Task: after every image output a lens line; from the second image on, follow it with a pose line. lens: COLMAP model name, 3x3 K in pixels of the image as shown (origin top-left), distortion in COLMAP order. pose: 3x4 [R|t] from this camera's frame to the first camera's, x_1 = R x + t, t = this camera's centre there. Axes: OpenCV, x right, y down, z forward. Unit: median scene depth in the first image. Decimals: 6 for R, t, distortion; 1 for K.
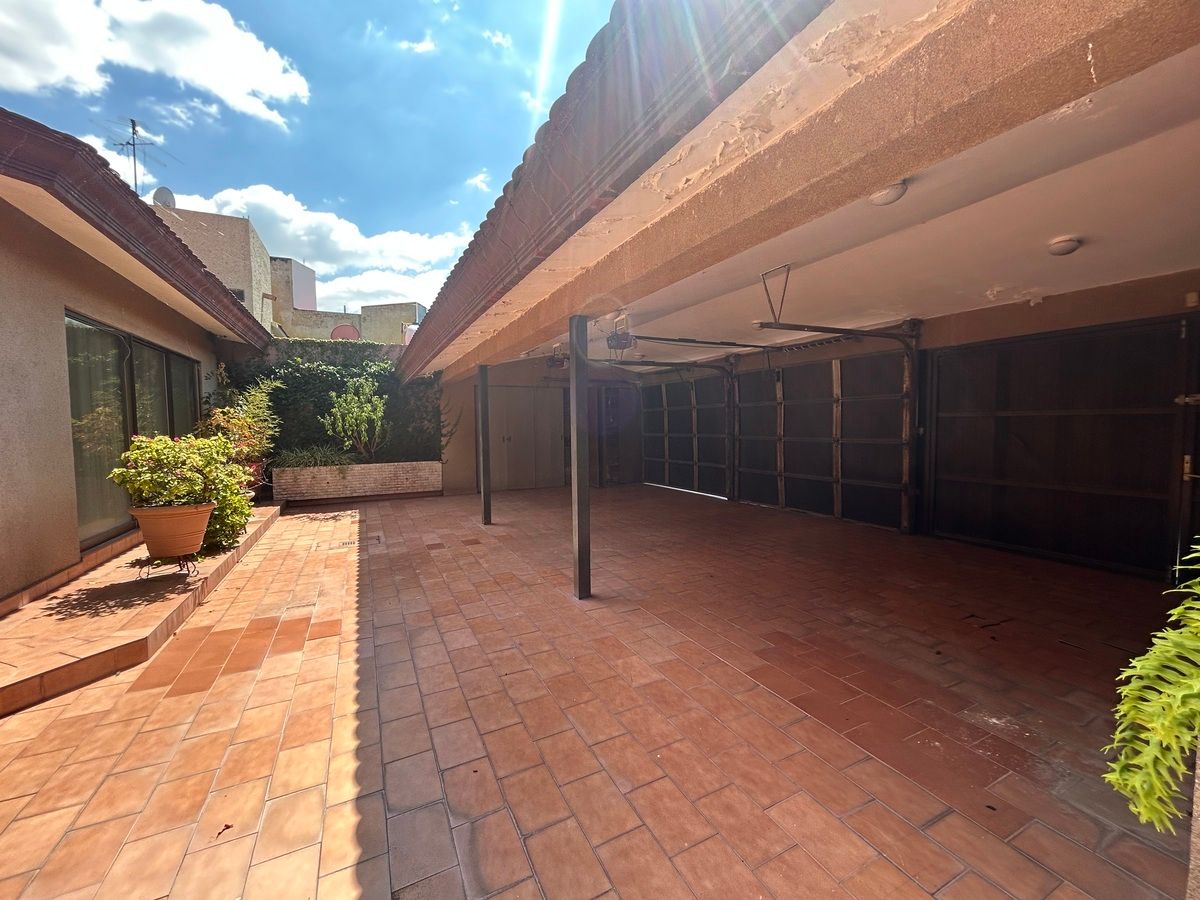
lens RADIAL K [[488.6, 0, 601.1], [0, 488.6, 446.6], [0, 0, 1]] dist [0.008071, 0.000116]
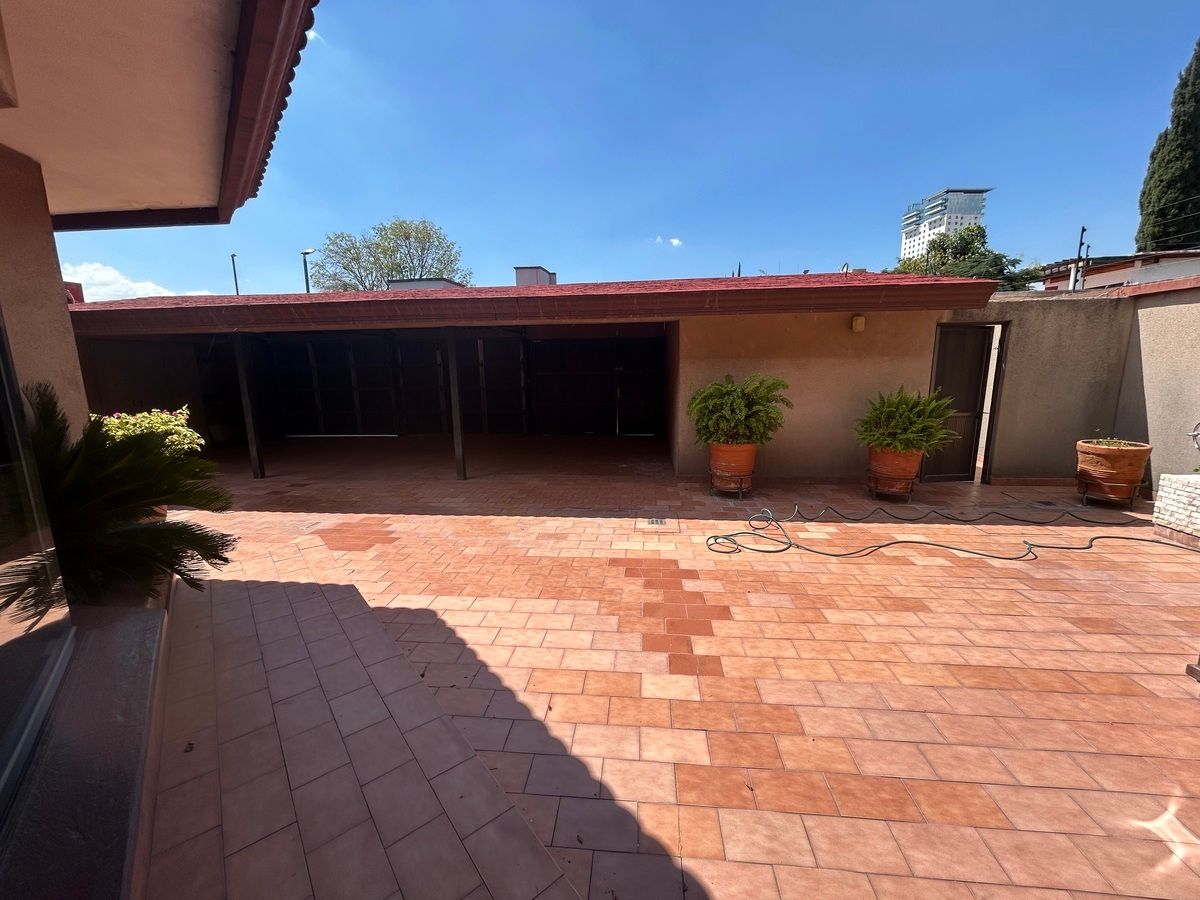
lens RADIAL K [[488.6, 0, 597.7], [0, 488.6, 450.3], [0, 0, 1]] dist [0.008071, 0.000116]
pose [[0.539972, -0.152895, 0.827679, -0.844801], [0.051563, 0.987525, 0.148783, -0.036323], [-0.840102, -0.037661, 0.541120, -0.290381]]
